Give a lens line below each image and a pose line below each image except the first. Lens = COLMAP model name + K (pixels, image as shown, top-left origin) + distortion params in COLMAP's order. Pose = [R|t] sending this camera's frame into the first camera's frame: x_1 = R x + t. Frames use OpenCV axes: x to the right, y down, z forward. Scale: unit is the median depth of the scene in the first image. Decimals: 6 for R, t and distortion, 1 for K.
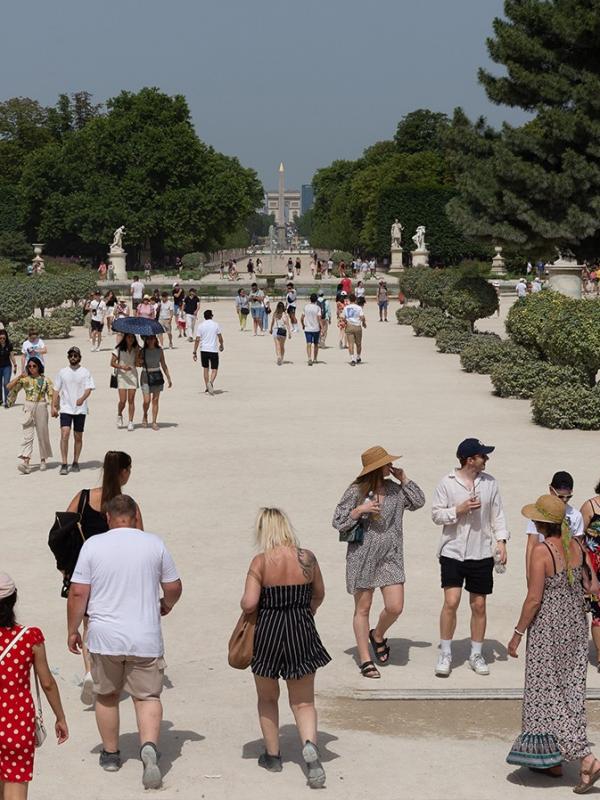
lens RADIAL K [[2340.4, 0, 302.2], [0, 2340.4, 397.6], [0, 0, 1]] dist [-0.031376, 0.000000]
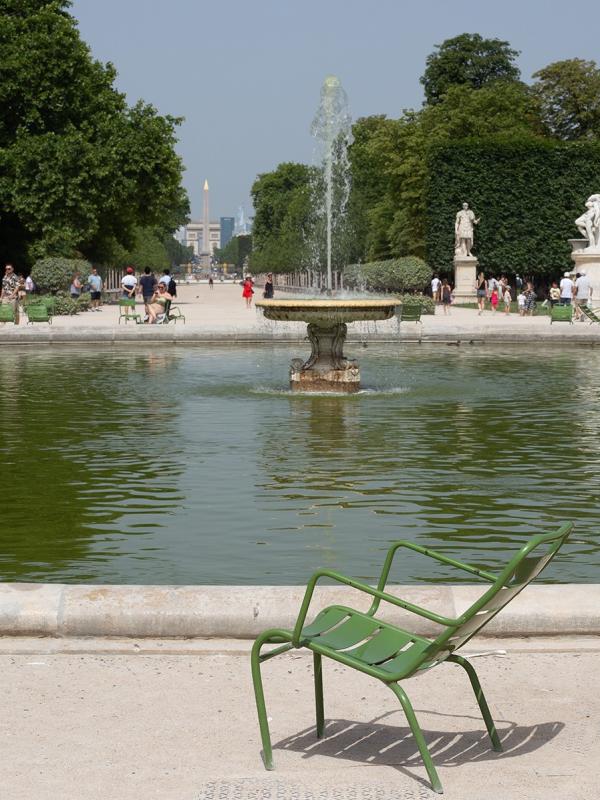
lens RADIAL K [[2145.5, 0, 301.5], [0, 2145.5, 398.5], [0, 0, 1]] dist [-0.056294, 0.000000]
pose [[0.999139, 0.003453, 0.041349, -0.018651], [-0.003001, 0.999935, -0.010985, -0.032046], [-0.041384, 0.010851, 0.999084, 0.618735]]
